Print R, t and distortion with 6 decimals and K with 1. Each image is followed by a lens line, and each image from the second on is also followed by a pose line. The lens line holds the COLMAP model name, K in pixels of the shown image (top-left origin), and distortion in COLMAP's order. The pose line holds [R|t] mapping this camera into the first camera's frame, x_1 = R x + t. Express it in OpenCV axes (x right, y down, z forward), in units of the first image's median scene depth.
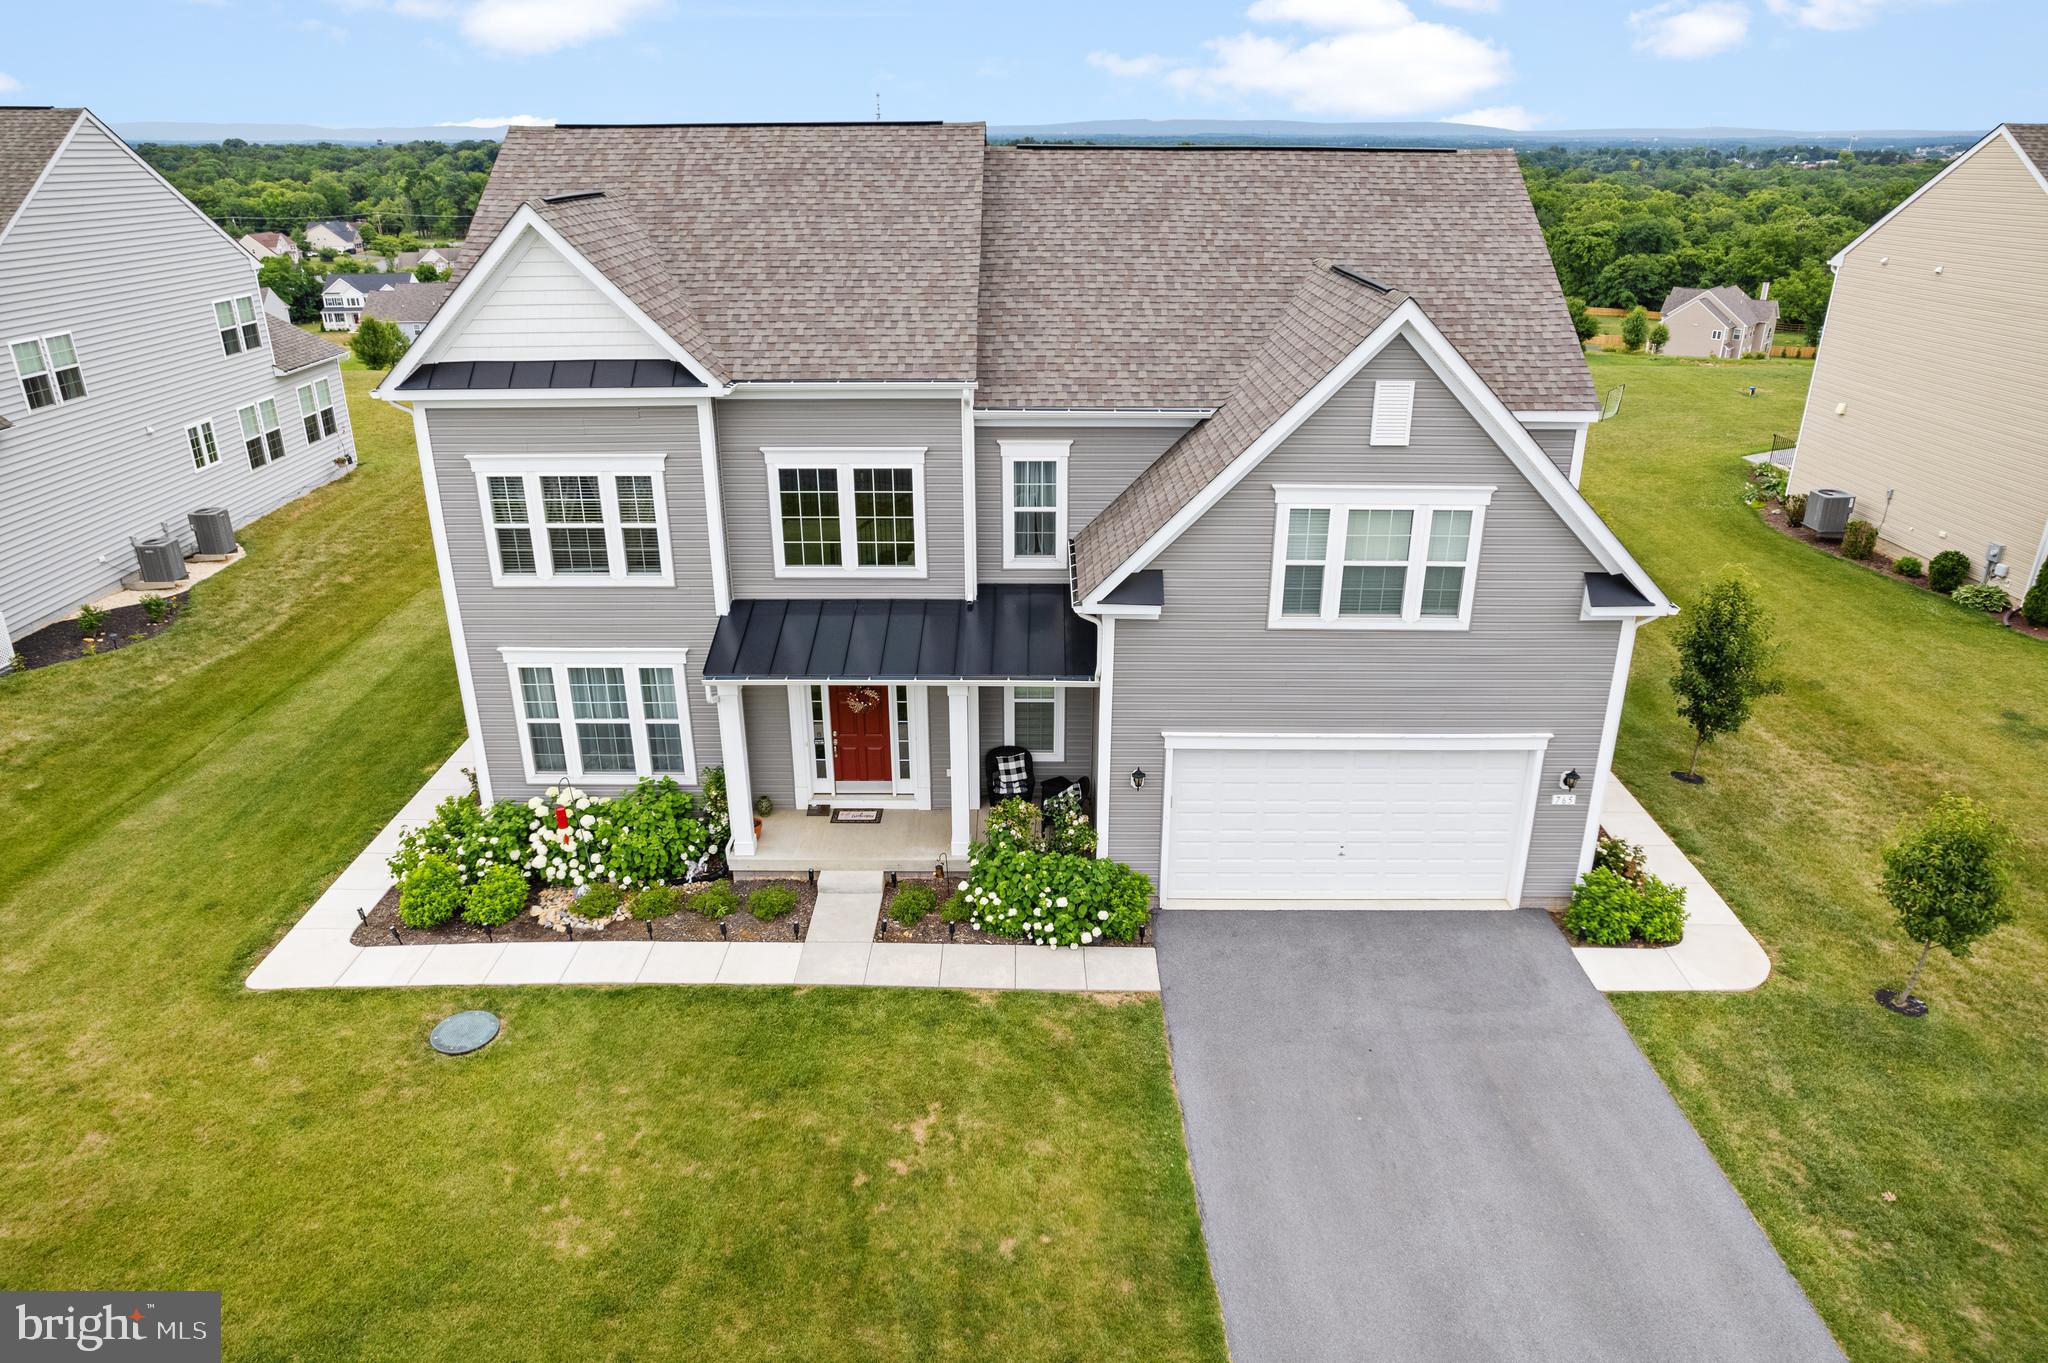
lens RADIAL K [[1328.6, 0, 1028.9], [0, 1328.6, 678.7], [0, 0, 1]] dist [-0.072020, 0.065800]
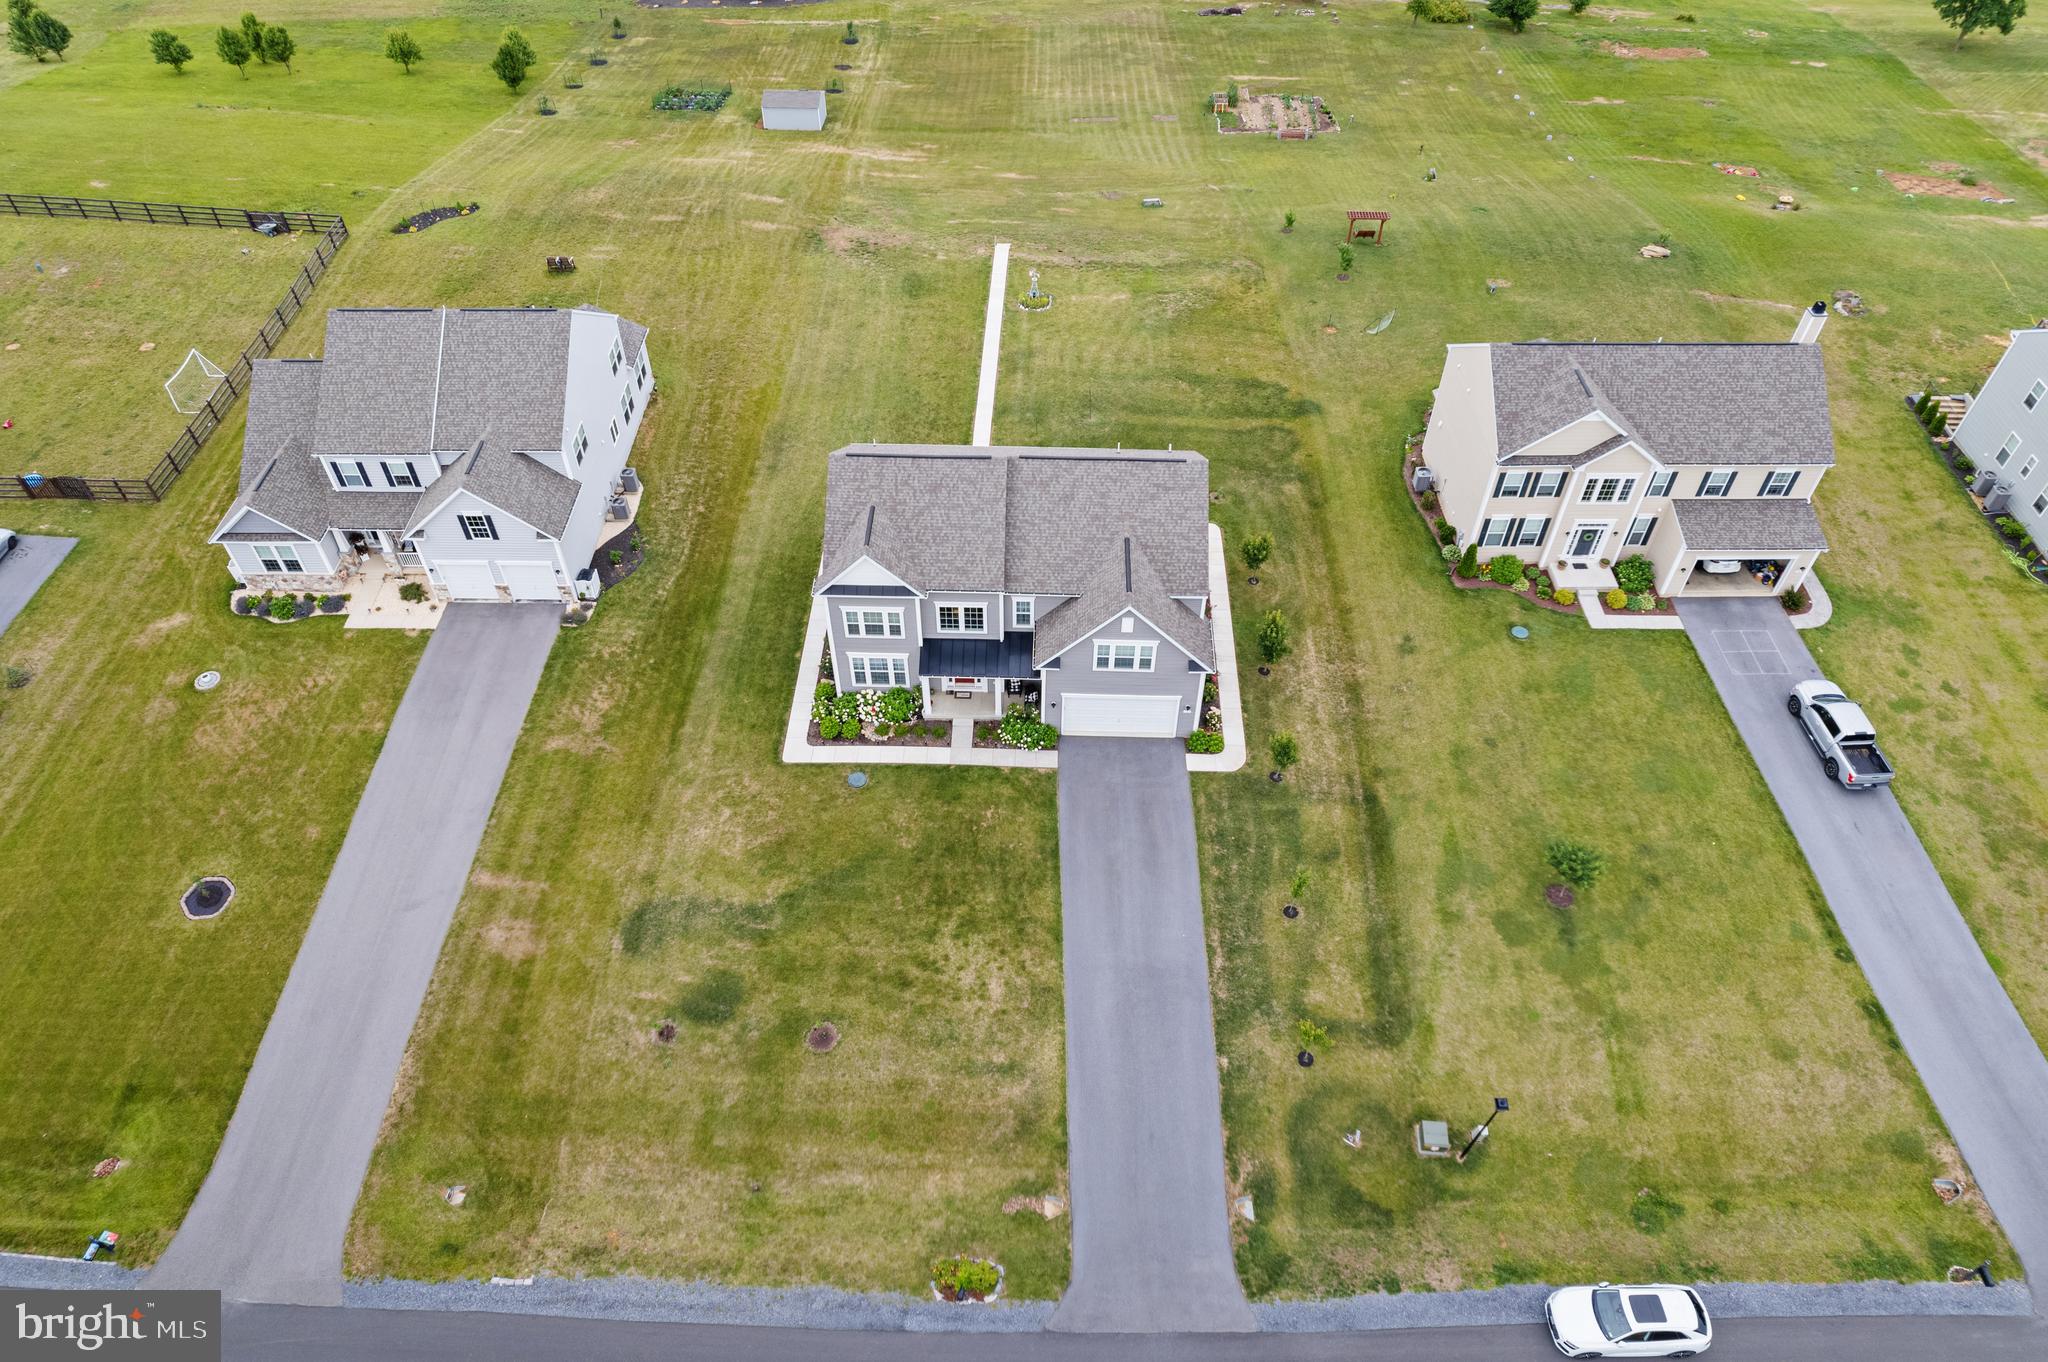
lens RADIAL K [[1328.6, 0, 1028.9], [0, 1328.6, 678.2], [0, 0, 1]] dist [-0.072020, 0.065800]
pose [[0.999832, 0.016727, -0.007457, 0.043548], [-0.012120, 0.909627, 0.415249, -1.277833], [0.013729, -0.415089, 0.909677, -1.849345]]
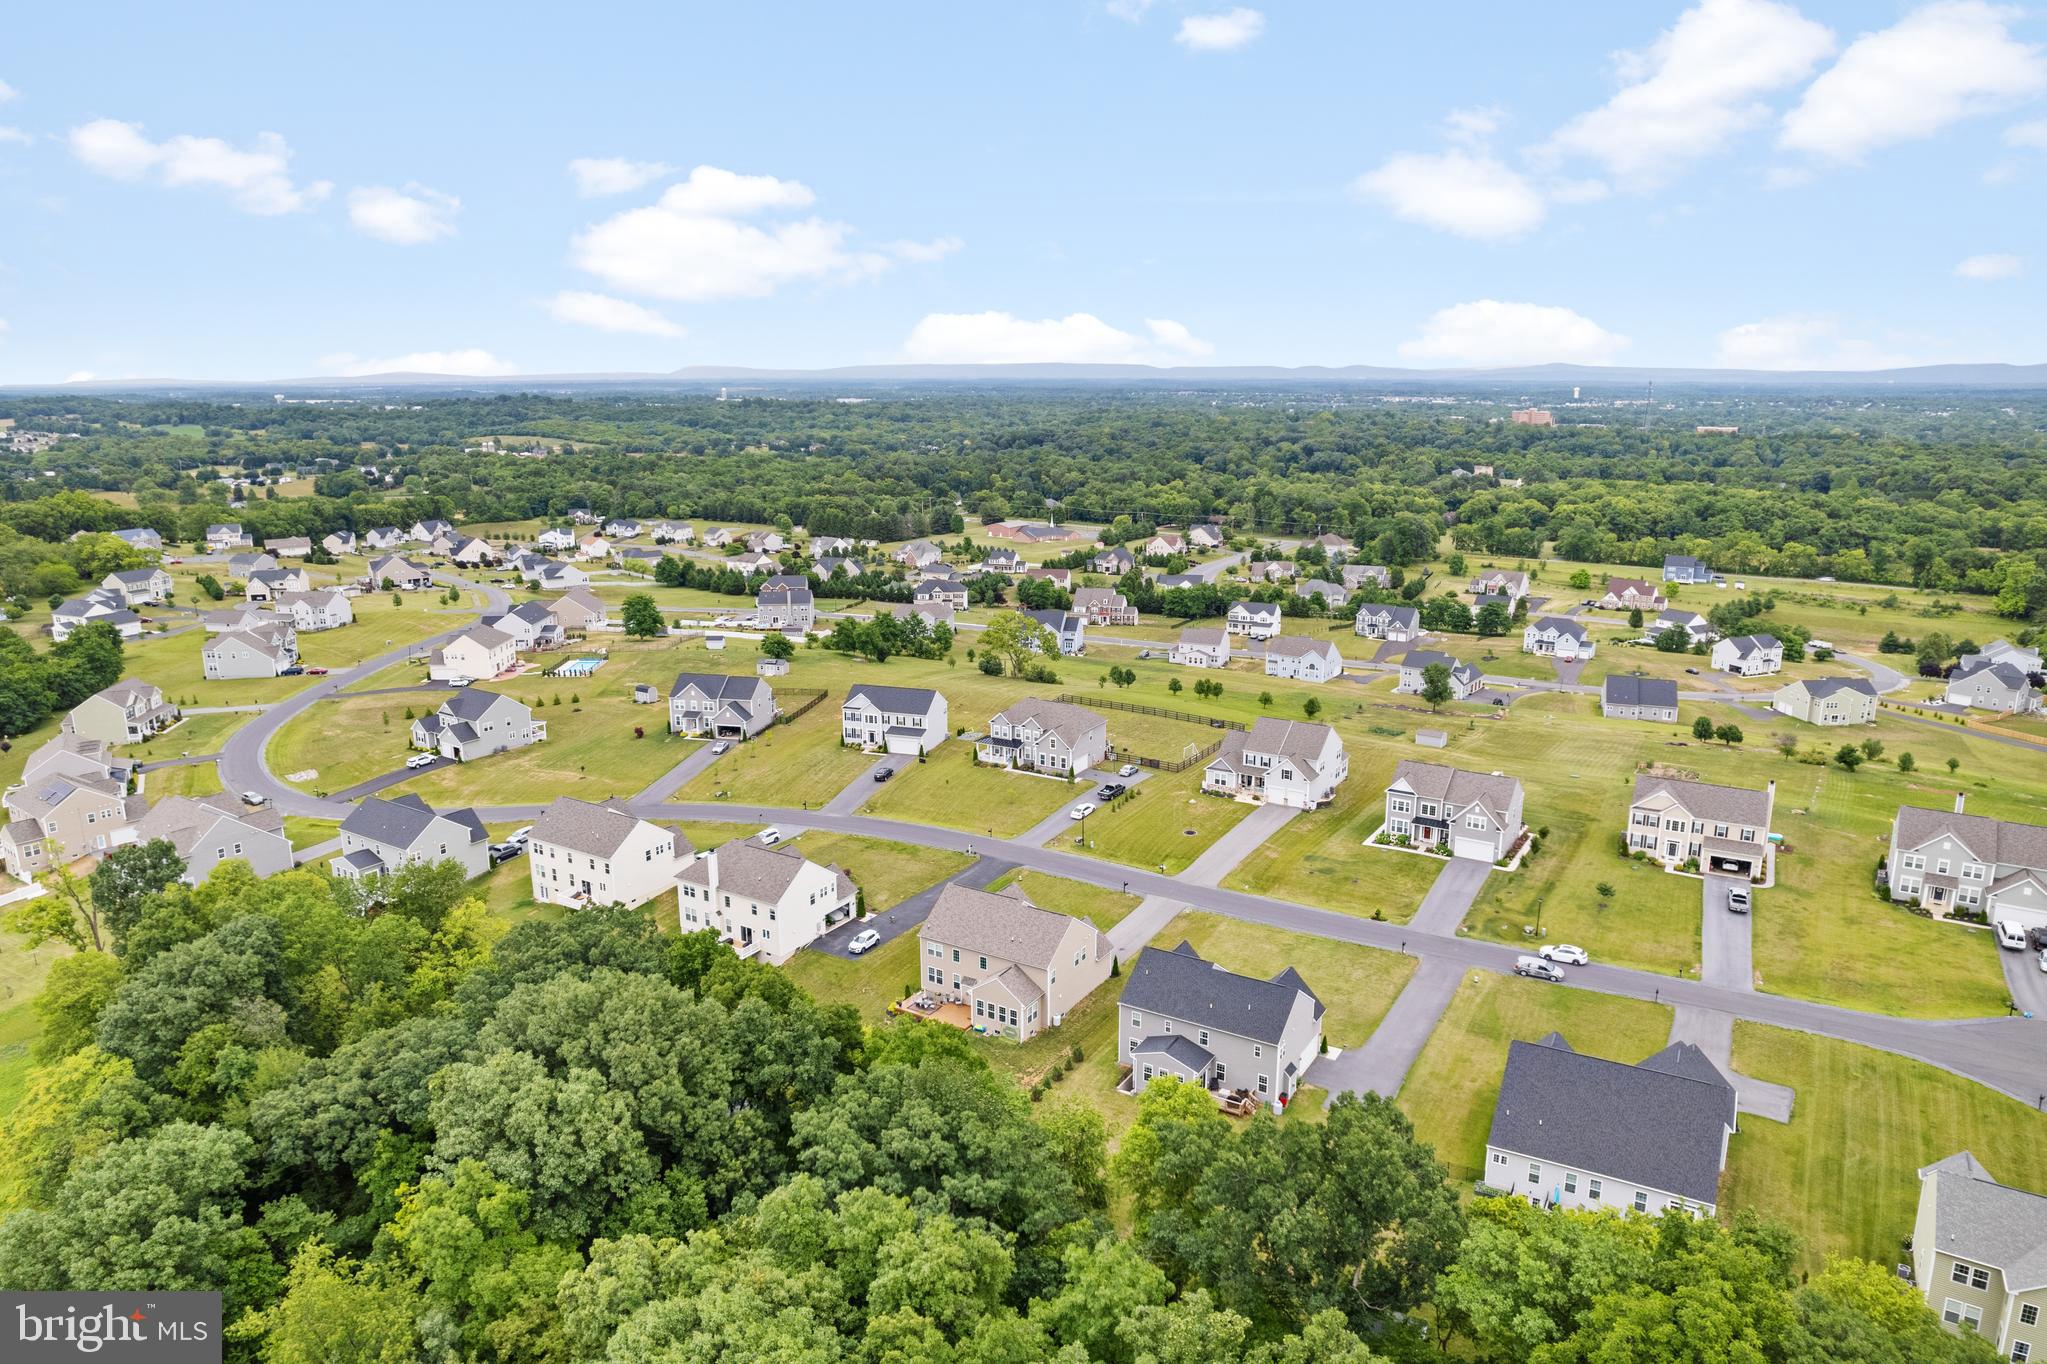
lens RADIAL K [[1328.0, 0, 1028.4], [0, 1328.0, 679.2], [0, 0, 1]] dist [-0.072020, 0.065800]
pose [[0.850662, 0.120391, -0.511743, 2.229802], [-0.201893, 0.973594, -0.106559, 0.576278], [0.485401, 0.193963, 0.852505, -8.978893]]
